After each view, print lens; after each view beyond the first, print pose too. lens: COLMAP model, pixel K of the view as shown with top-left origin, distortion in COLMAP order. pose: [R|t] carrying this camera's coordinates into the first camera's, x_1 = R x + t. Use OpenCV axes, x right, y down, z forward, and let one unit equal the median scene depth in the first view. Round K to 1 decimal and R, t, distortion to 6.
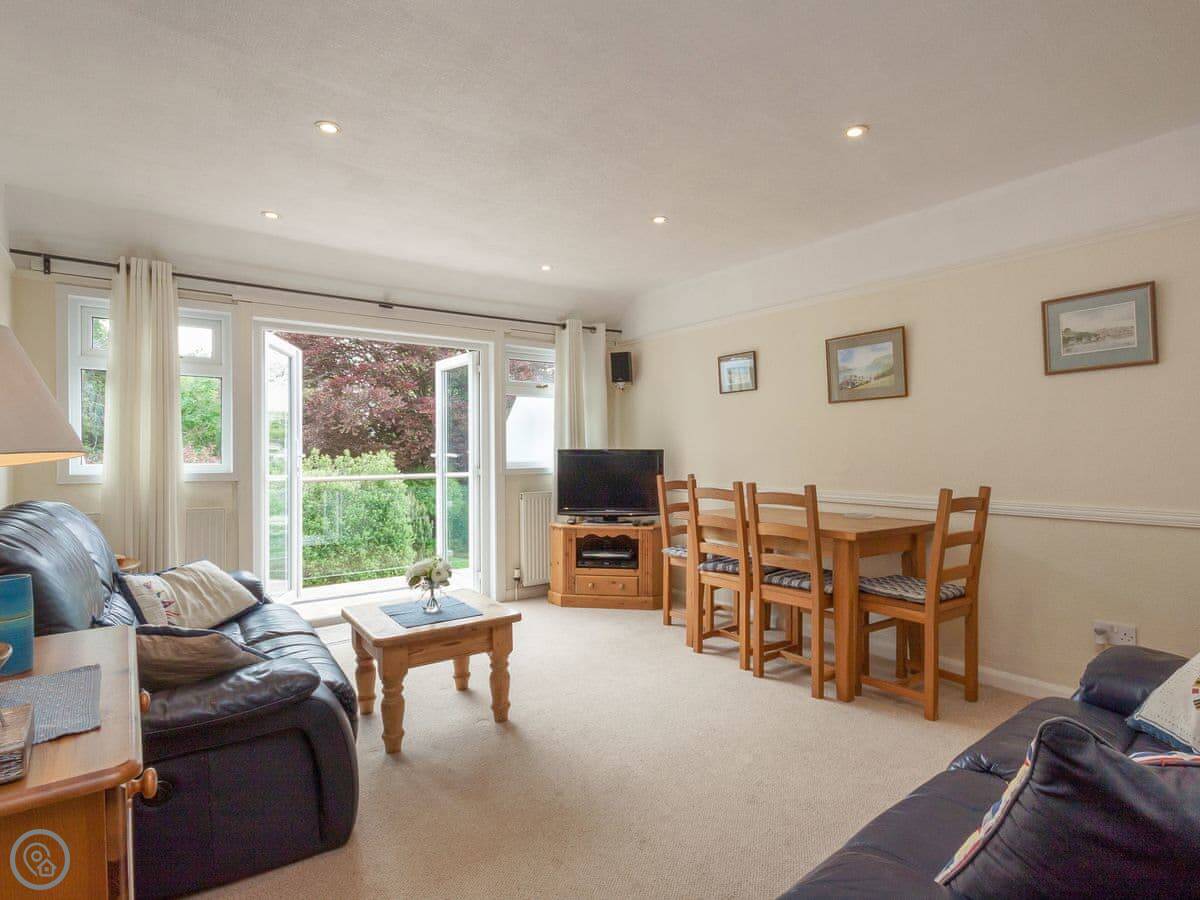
lens RADIAL K [[594.8, 0, 600.9], [0, 594.8, 458.0], [0, 0, 1]] dist [0.002802, 0.001357]
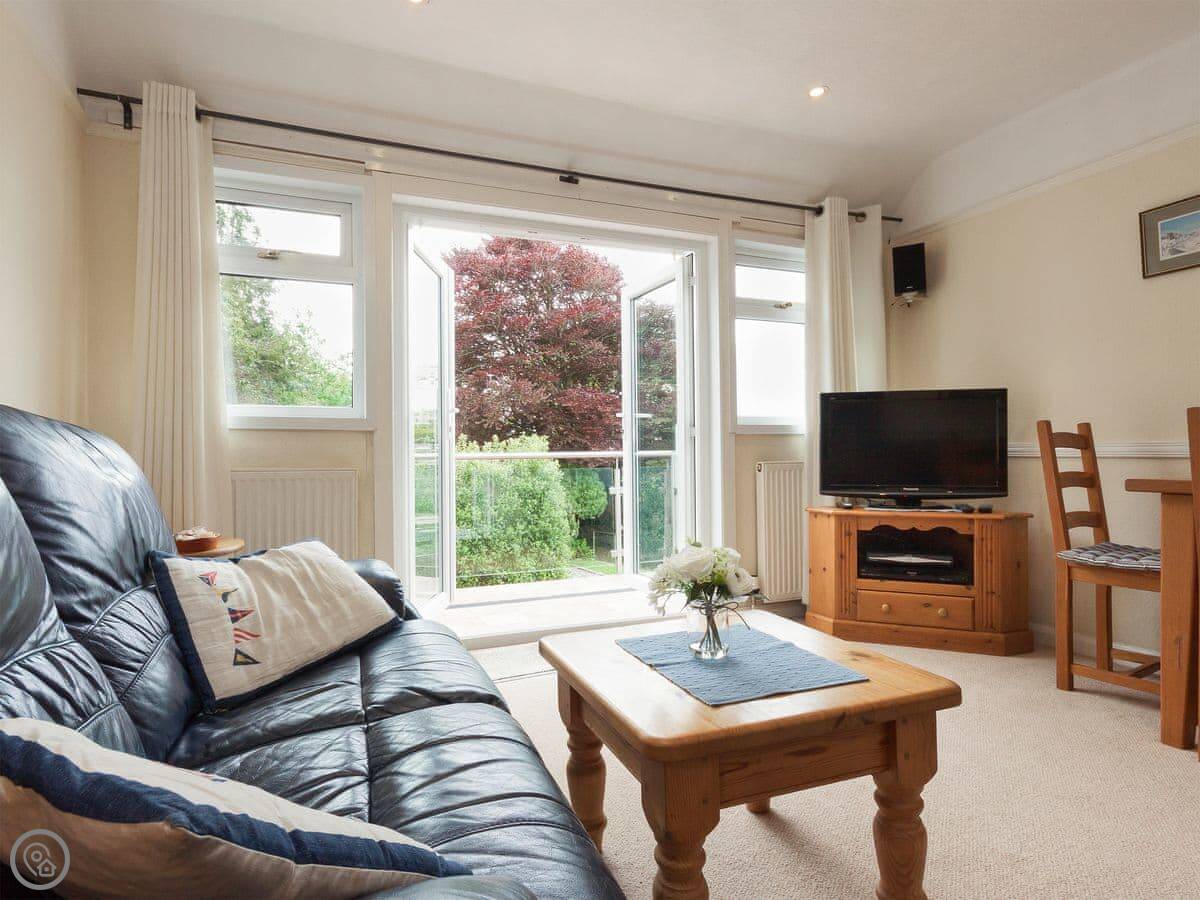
lens RADIAL K [[669.9, 0, 600.0], [0, 669.9, 450.0], [0, 0, 1]] dist [0.003866, 0.001826]
pose [[0.970672, -0.004177, -0.240370, -0.137883], [0.003684, 0.999990, -0.002498, 0.051062], [0.240378, 0.001539, 0.970678, 0.253640]]
